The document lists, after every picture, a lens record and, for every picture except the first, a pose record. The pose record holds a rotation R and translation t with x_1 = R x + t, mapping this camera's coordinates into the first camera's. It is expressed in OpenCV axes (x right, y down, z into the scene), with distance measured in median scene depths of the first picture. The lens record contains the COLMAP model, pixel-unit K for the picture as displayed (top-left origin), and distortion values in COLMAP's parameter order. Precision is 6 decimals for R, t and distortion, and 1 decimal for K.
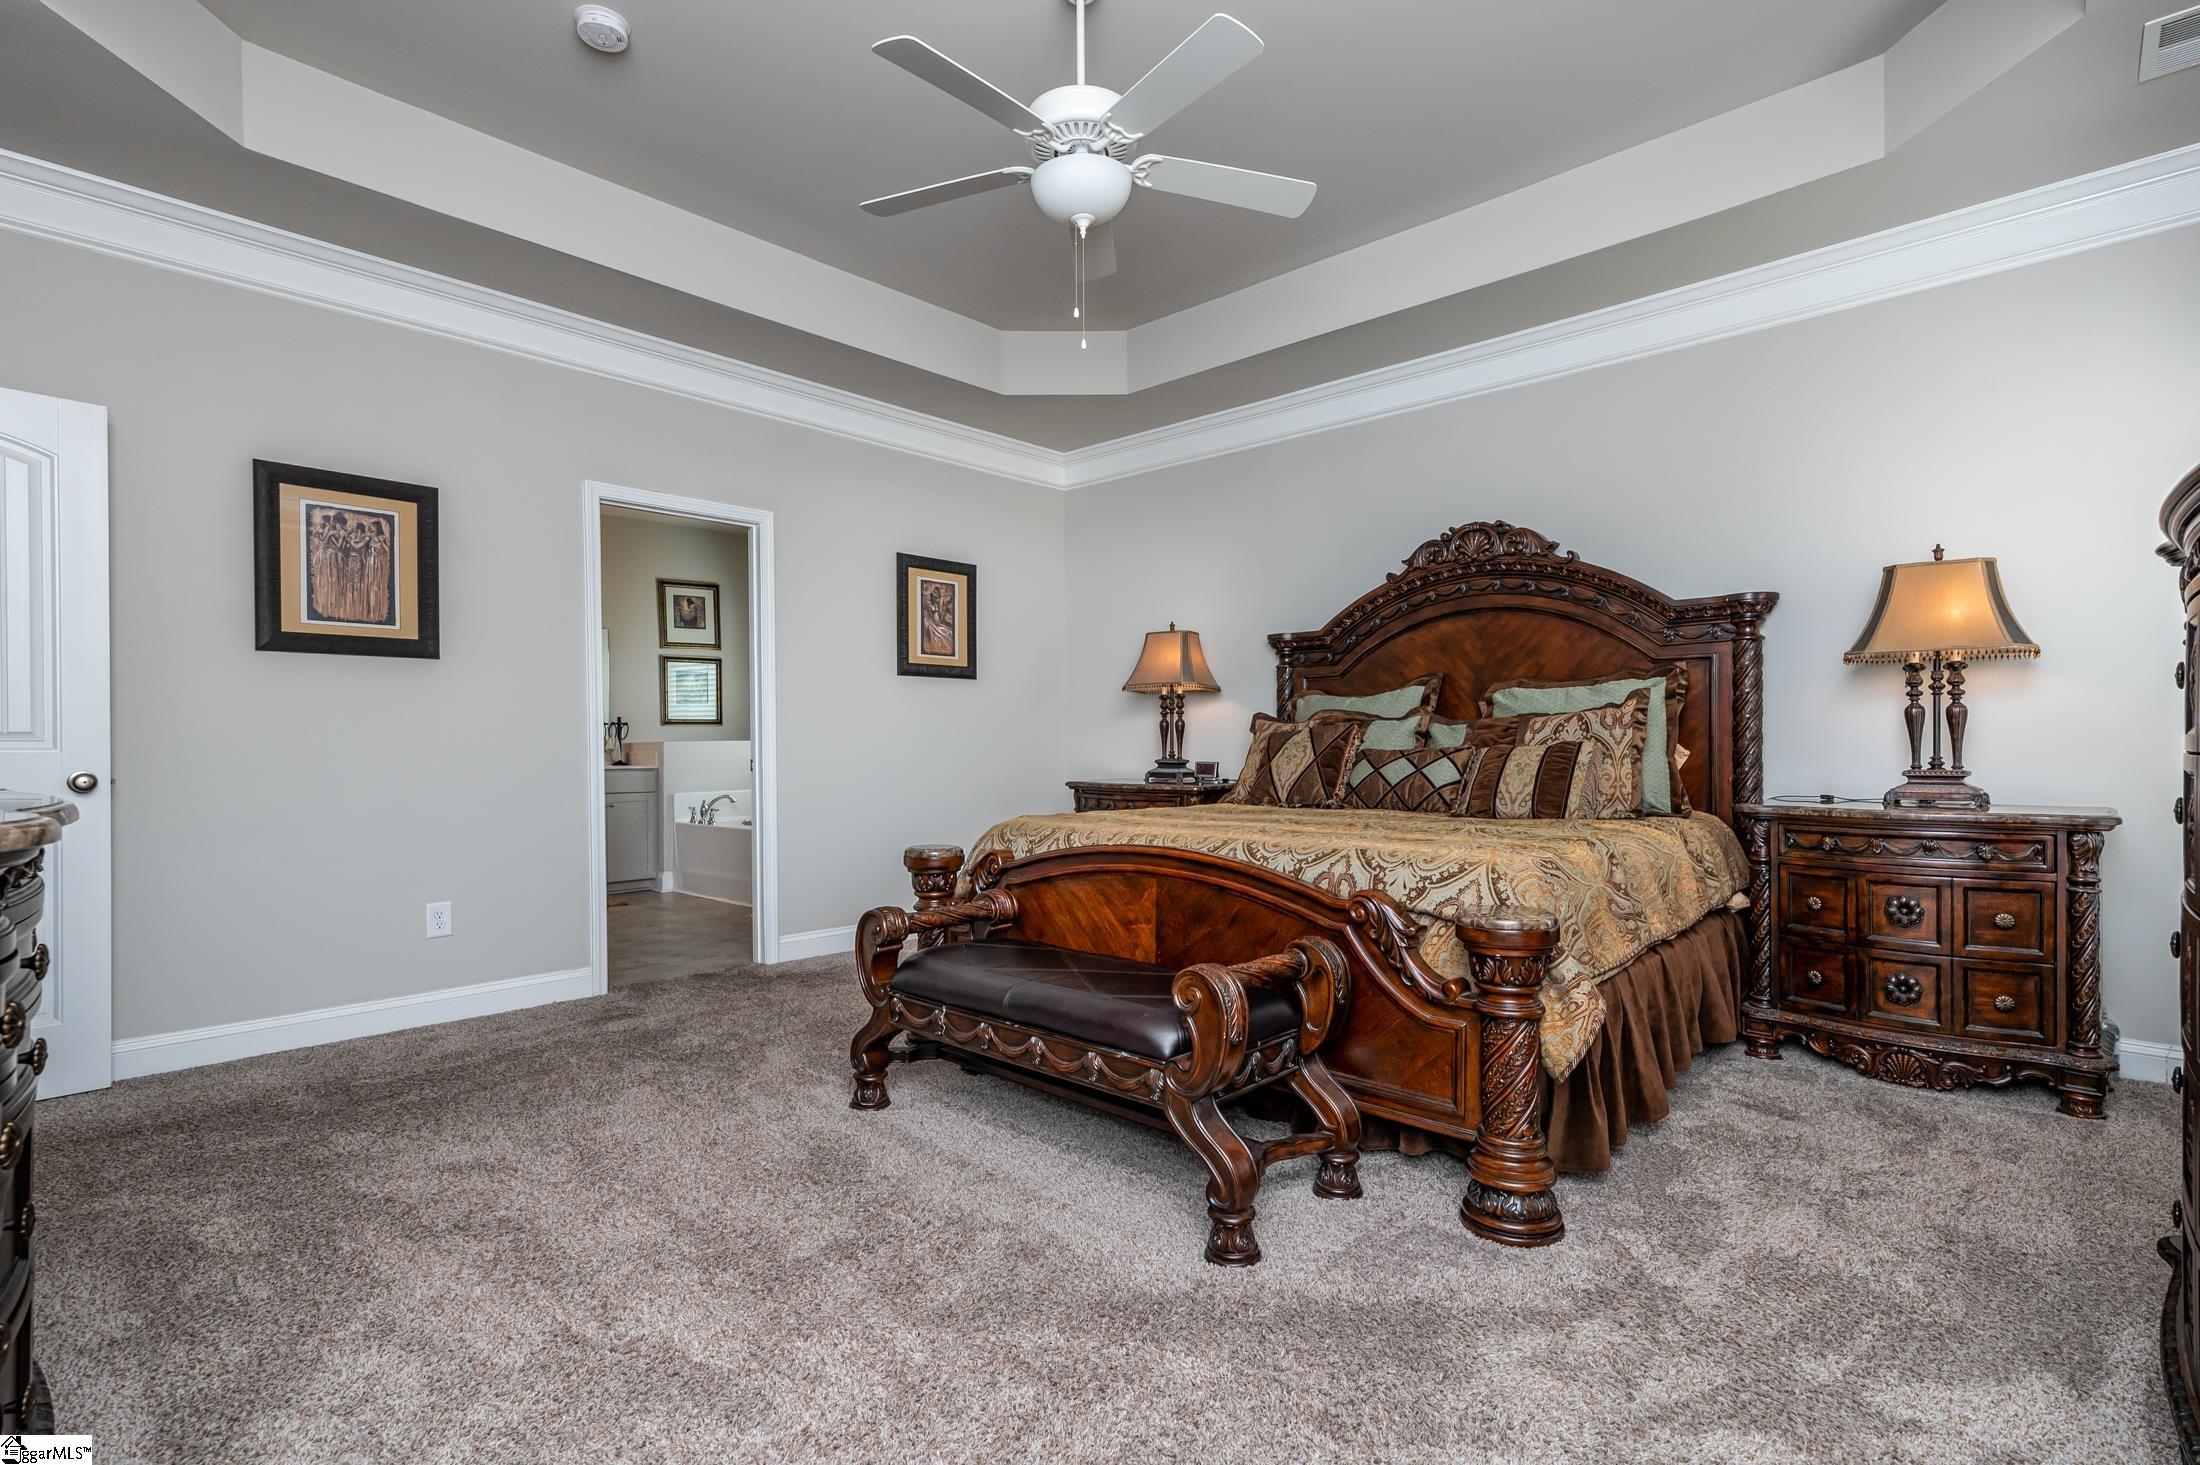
lens RADIAL K [[1062.8, 0, 1089.4], [0, 1062.8, 738.9], [0, 0, 1]] dist [0.016168, 0.001637]
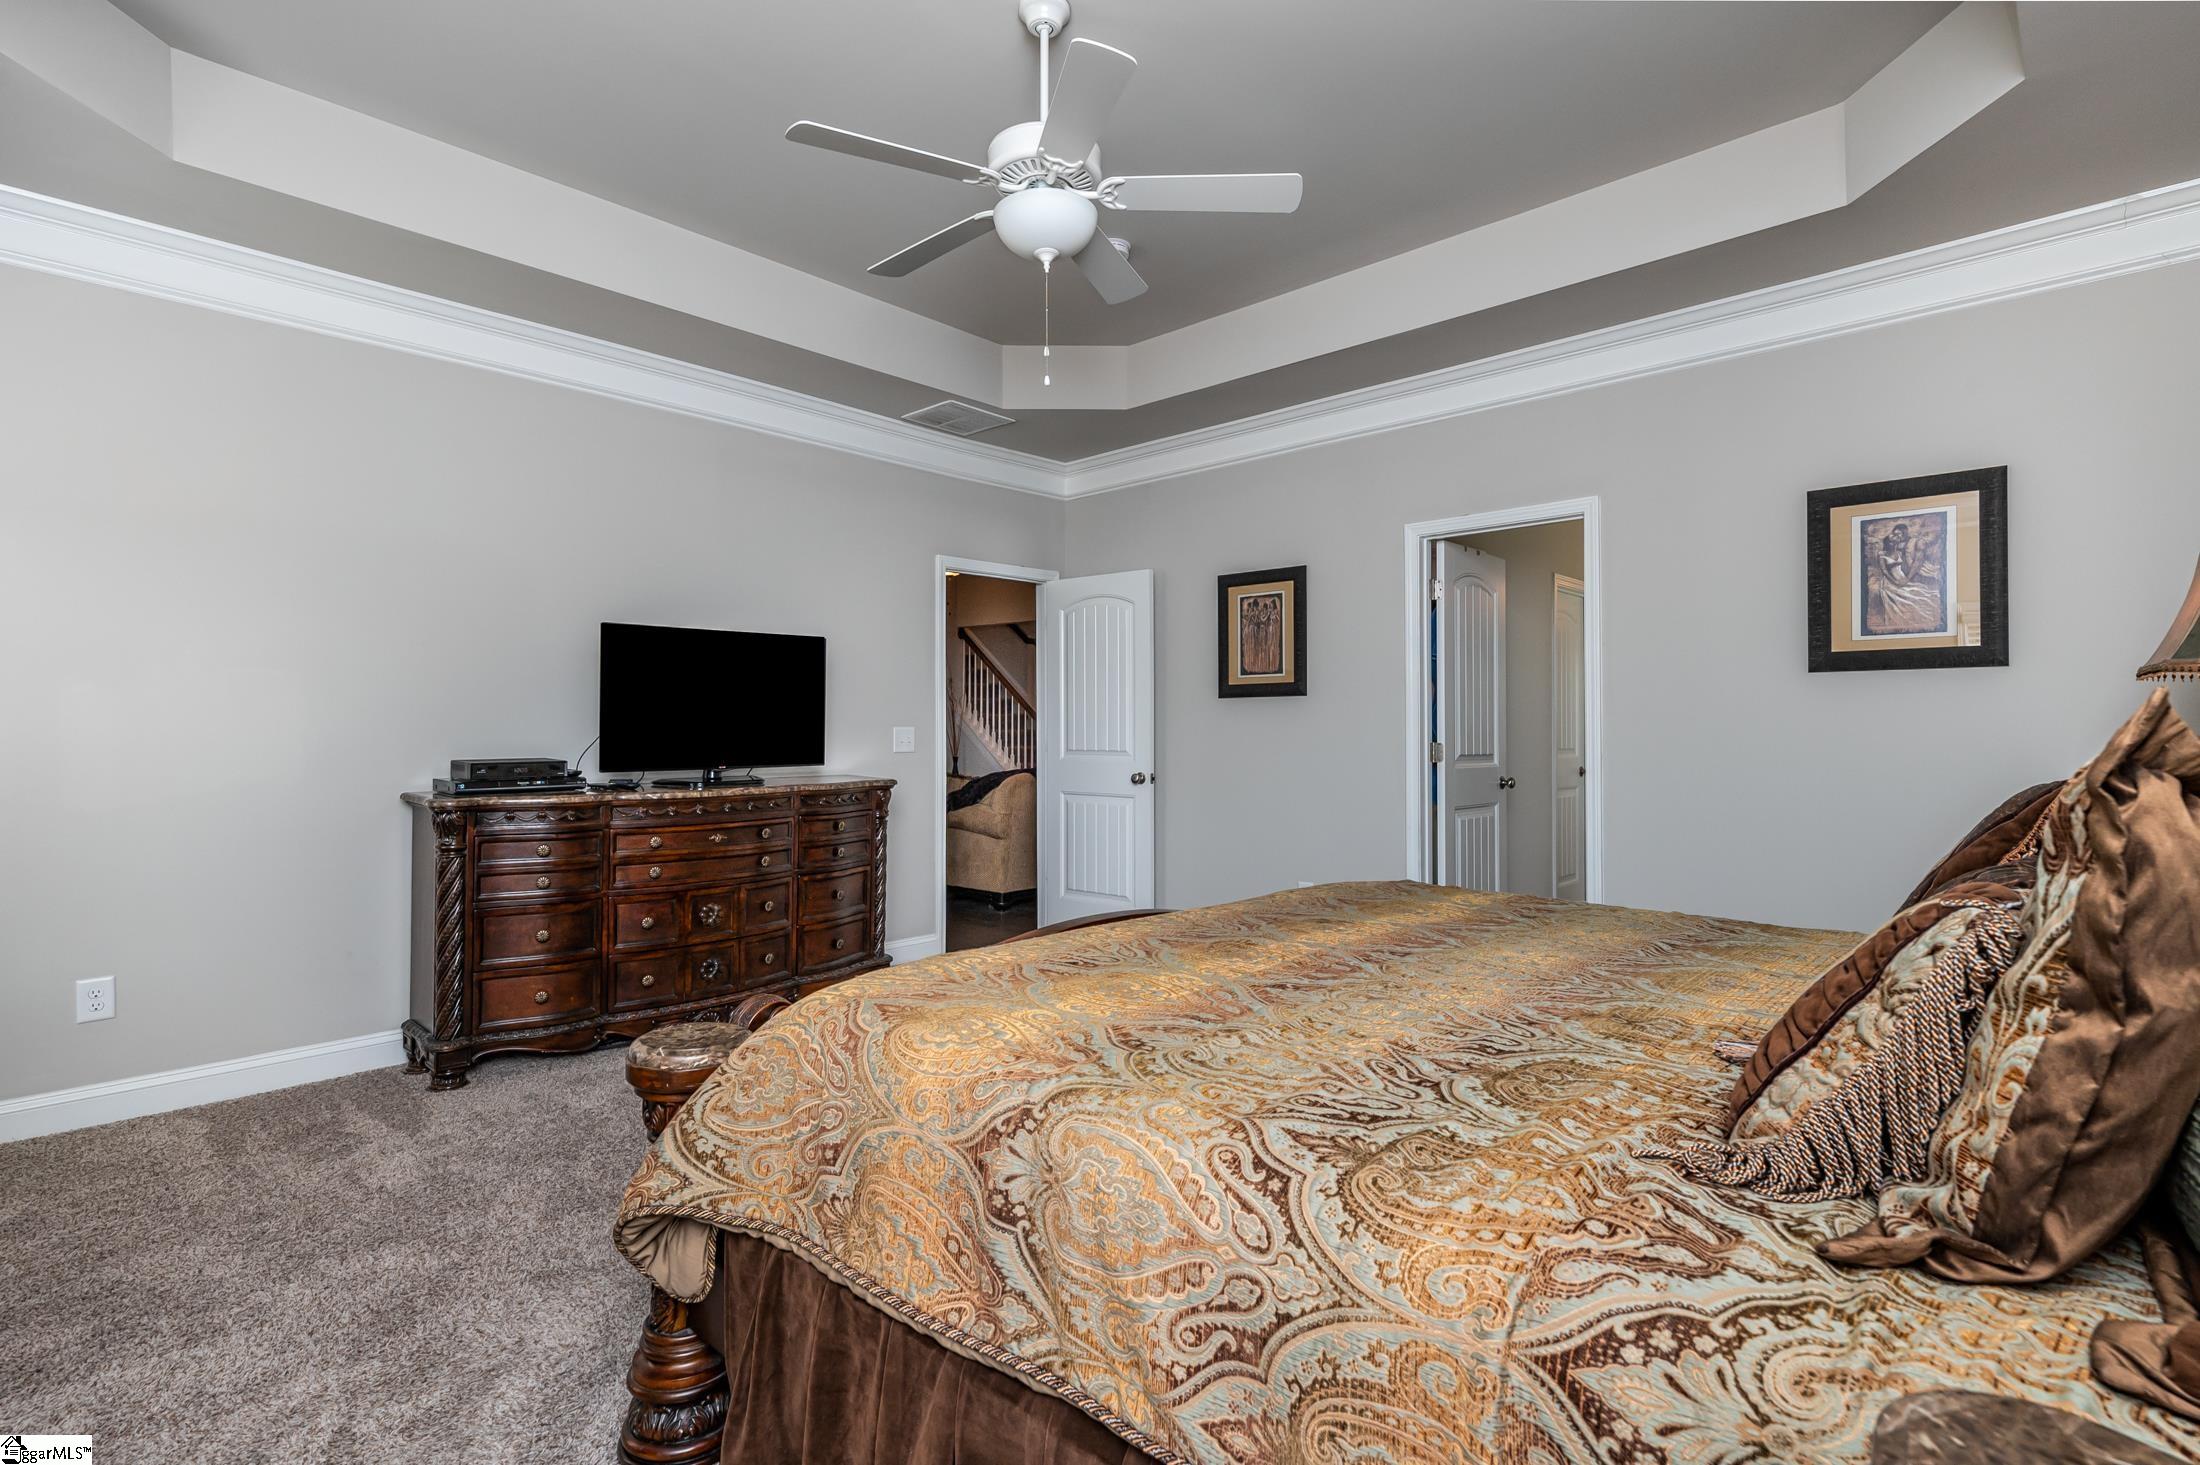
lens RADIAL K [[1062.8, 0, 1092.2], [0, 1062.8, 730.4], [0, 0, 1]] dist [0.016168, 0.001637]
pose [[-0.009082, -0.012197, -0.999884, 0.700892], [-0.009764, 0.999879, -0.012108, -0.014149], [0.999911, 0.009653, -0.009200, 0.762684]]
